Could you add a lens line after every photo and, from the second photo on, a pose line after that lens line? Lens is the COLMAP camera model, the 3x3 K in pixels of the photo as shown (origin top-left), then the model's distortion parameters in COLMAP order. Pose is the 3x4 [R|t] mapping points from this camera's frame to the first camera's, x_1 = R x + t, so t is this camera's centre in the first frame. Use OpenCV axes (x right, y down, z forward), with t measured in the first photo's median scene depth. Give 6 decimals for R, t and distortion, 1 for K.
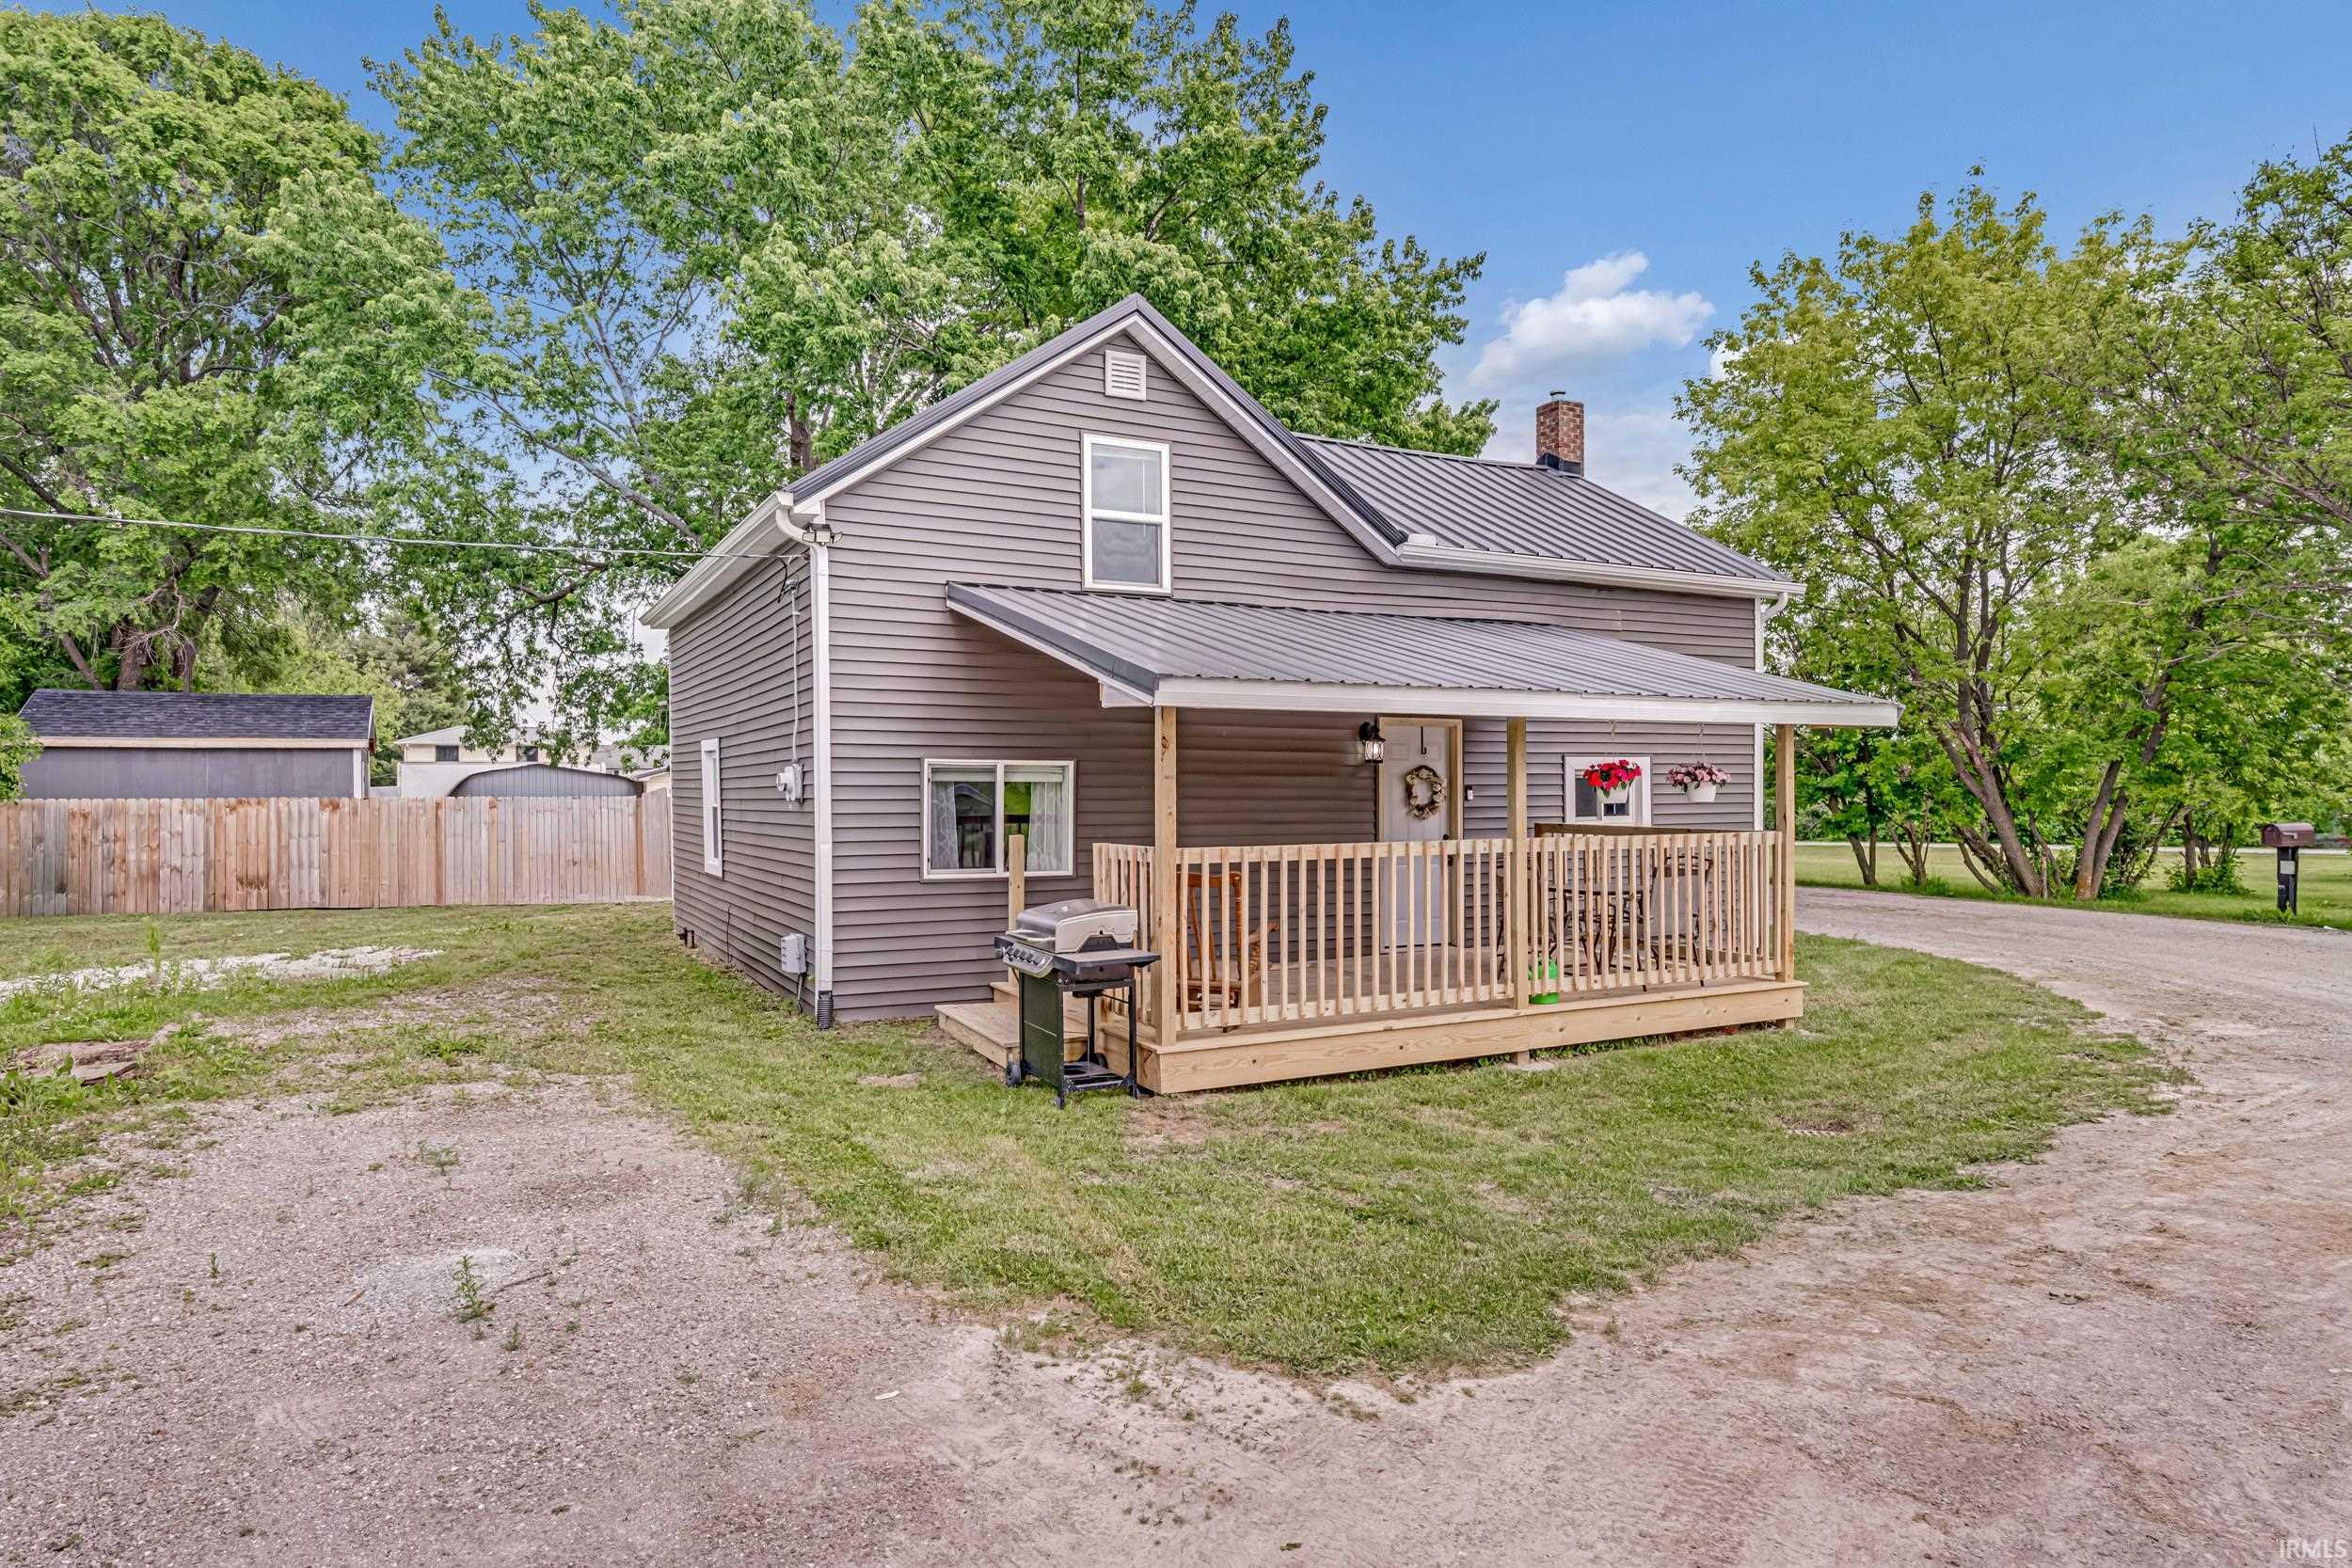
lens RADIAL K [[1343.4, 0, 1178.8], [0, 1343.4, 798.6], [0, 0, 1]] dist [-0.000971, 0.002147]
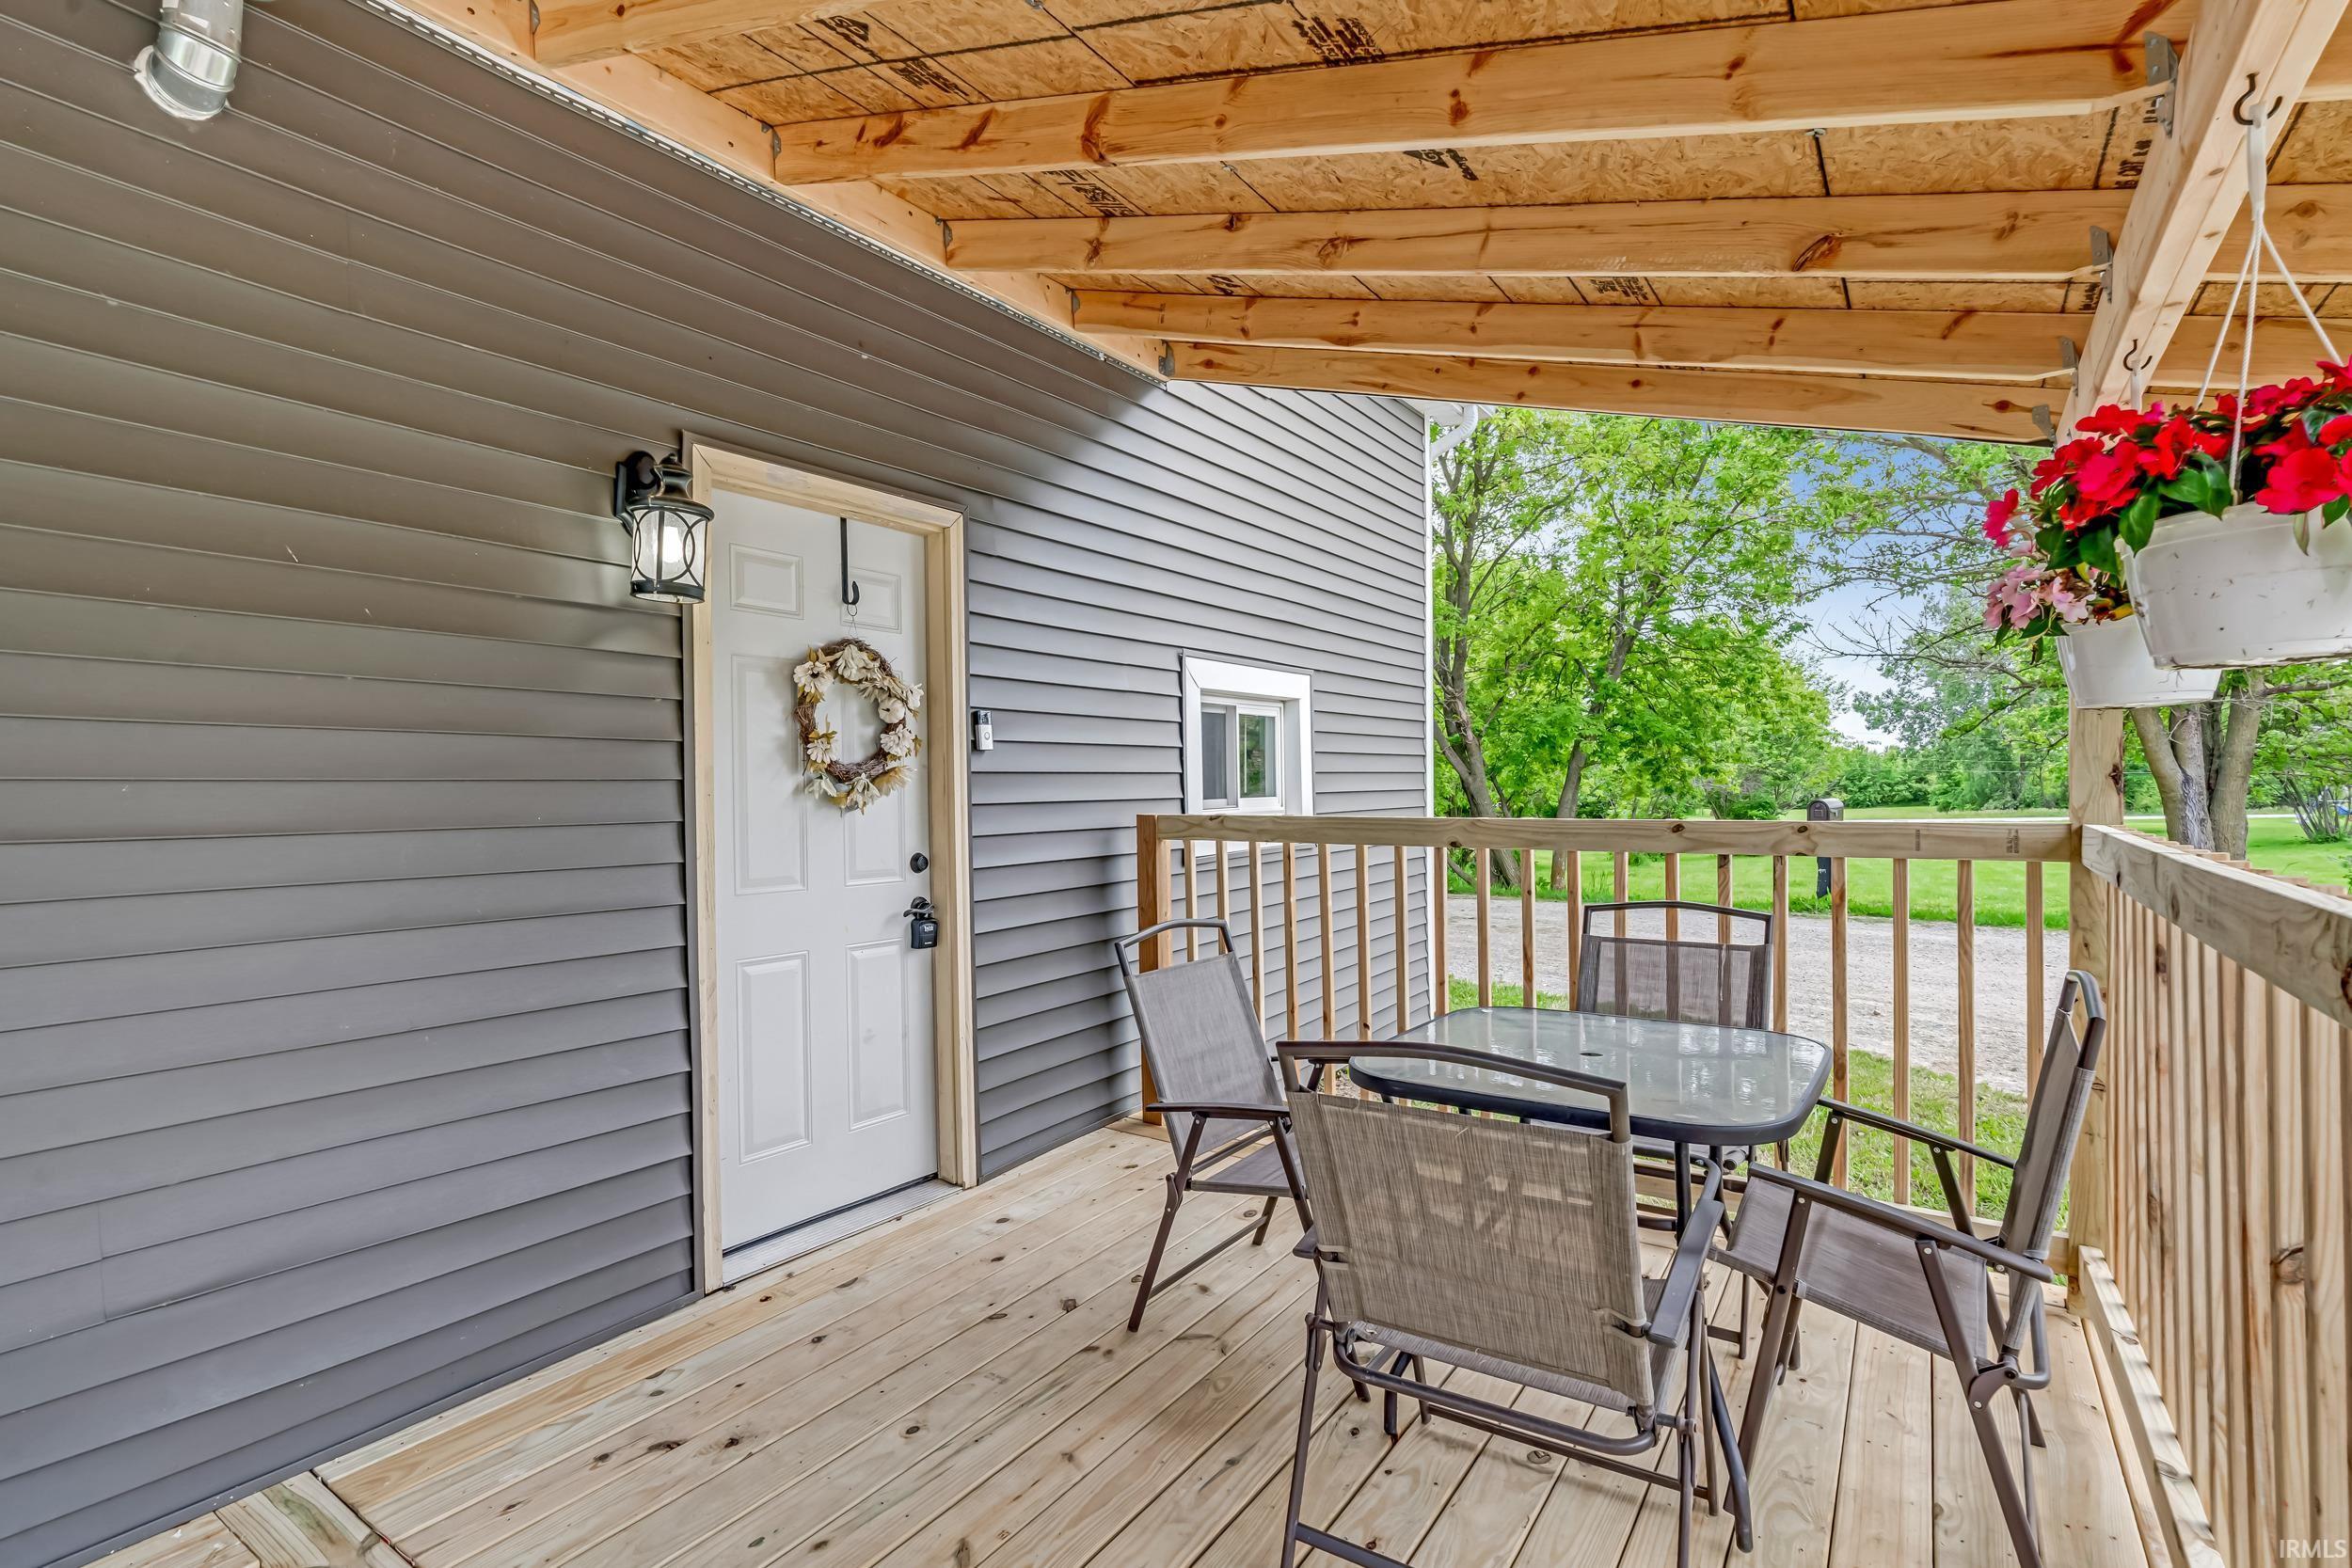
lens RADIAL K [[1130.7, 0, 1164.0], [0, 1130.7, 796.9], [0, 0, 1]] dist [-0.003824, -0.000128]
pose [[0.883439, -0.009527, 0.468448, 0.137252], [0.007419, 0.999952, 0.006345, 0.012573], [-0.468487, -0.002130, 0.883468, 0.818161]]
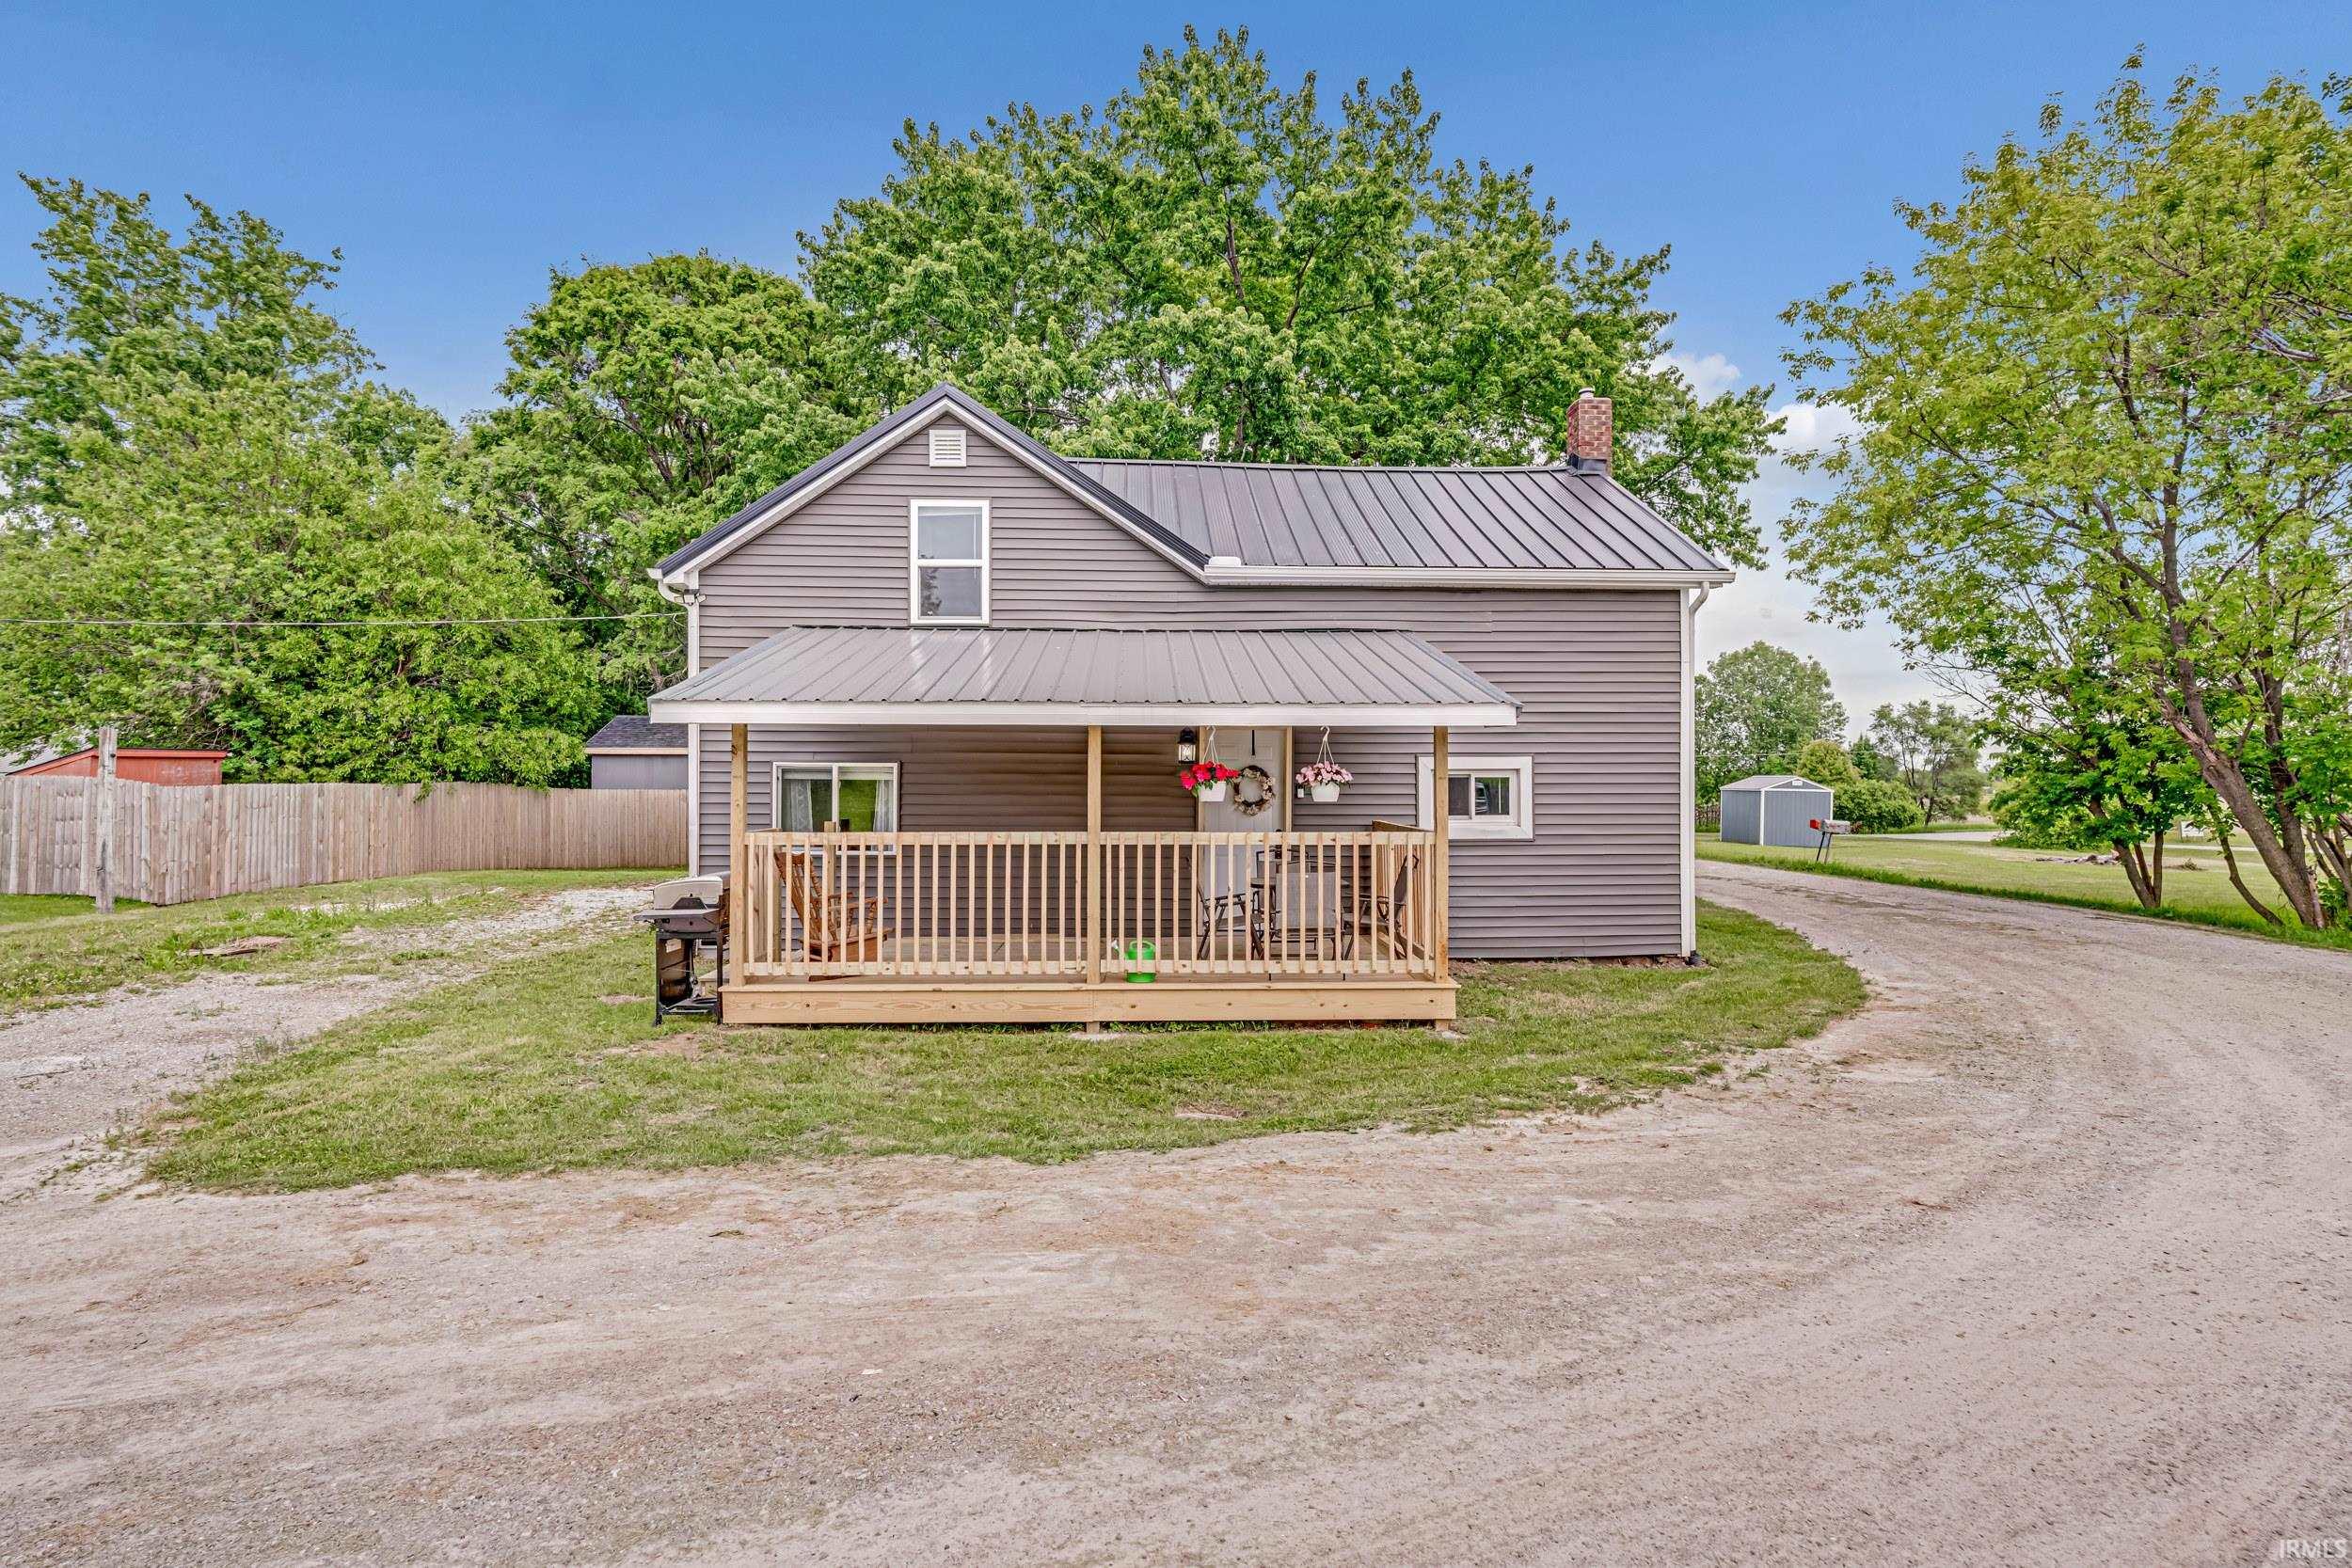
lens RADIAL K [[1209.0, 0, 1174.1], [0, 1209.0, 777.7], [0, 0, 1]] dist [-0.003078, 0.000554]
pose [[0.903540, 0.003316, -0.428491, 0.609500], [-0.008065, 0.999925, -0.009267, -0.005506], [0.428428, 0.011829, 0.903498, 0.093132]]
